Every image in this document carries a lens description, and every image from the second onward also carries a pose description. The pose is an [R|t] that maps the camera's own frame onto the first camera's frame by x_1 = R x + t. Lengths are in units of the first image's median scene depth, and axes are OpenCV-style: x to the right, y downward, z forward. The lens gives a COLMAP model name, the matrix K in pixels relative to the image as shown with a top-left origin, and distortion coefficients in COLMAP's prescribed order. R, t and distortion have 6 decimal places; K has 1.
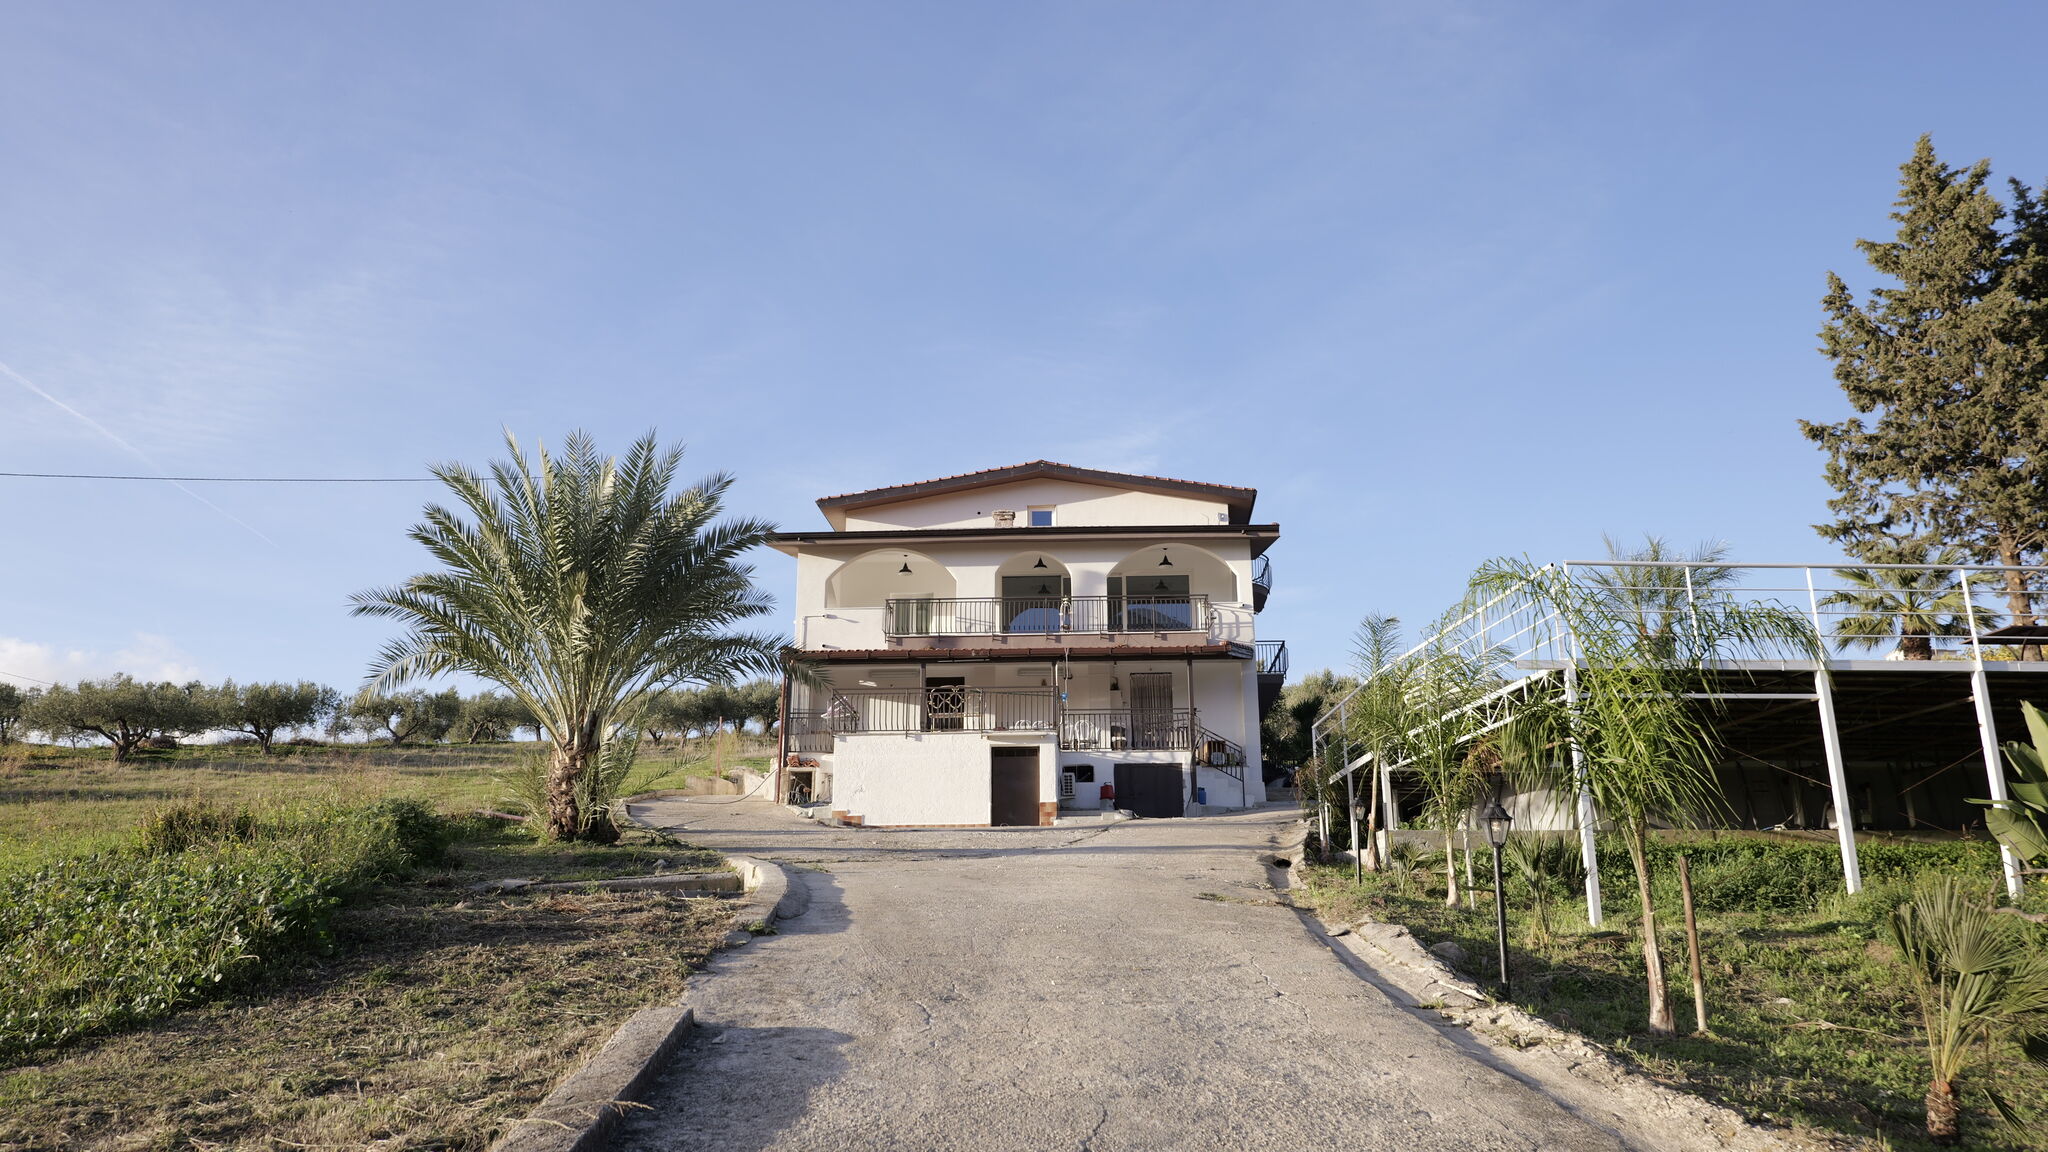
lens RADIAL K [[1393.2, 0, 1024.0], [0, 1393.2, 576.0], [0, 0, 1]] dist [-0.021284, 0.010150]
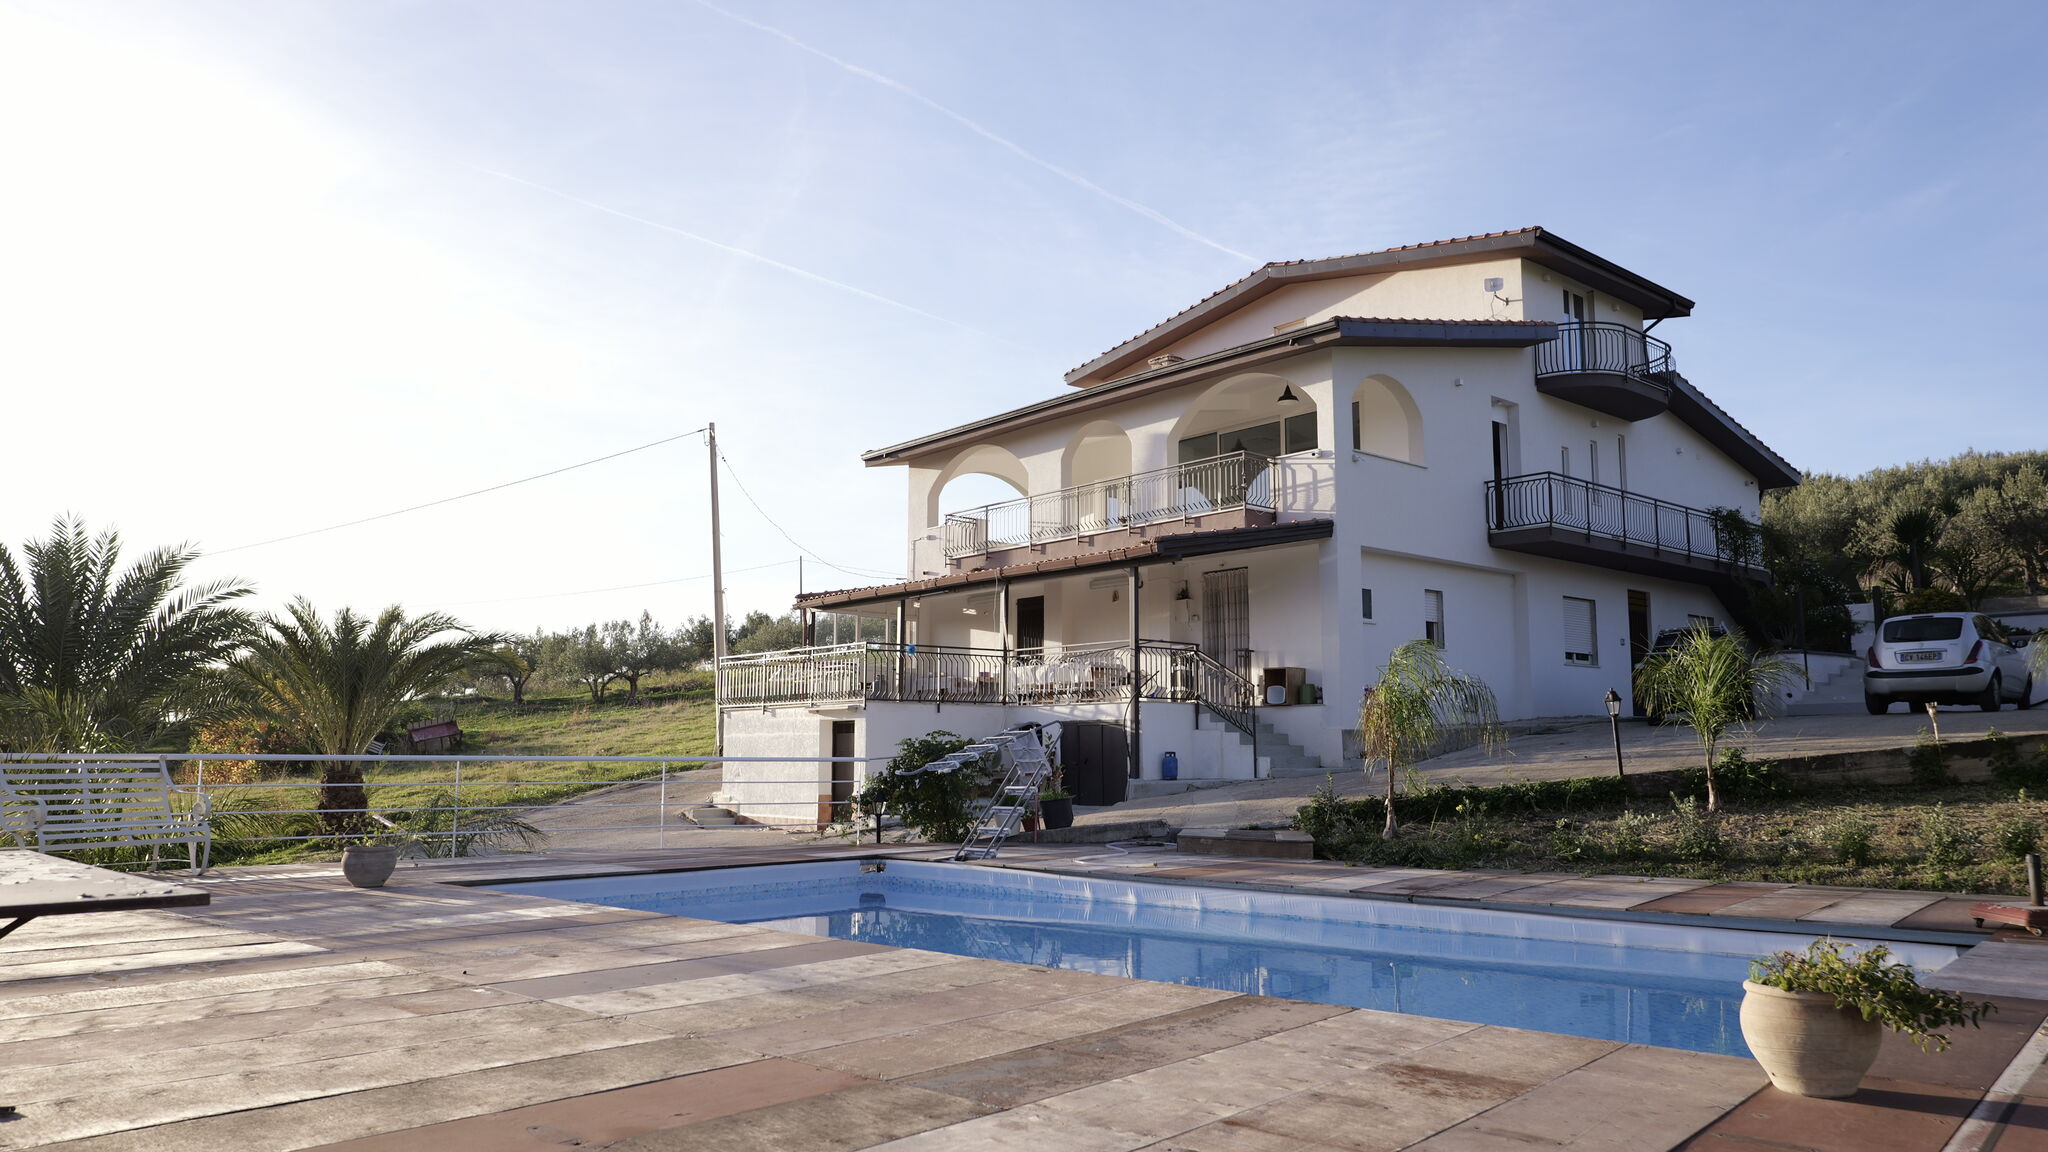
lens RADIAL K [[1393.2, 0, 1024.0], [0, 1393.2, 576.0], [0, 0, 1]] dist [-0.021284, 0.010150]
pose [[0.674746, -0.088078, -0.732775, 0.533430], [0.192247, 0.979554, 0.059283, 0.012040], [0.712572, -0.180875, 0.677883, 0.455992]]
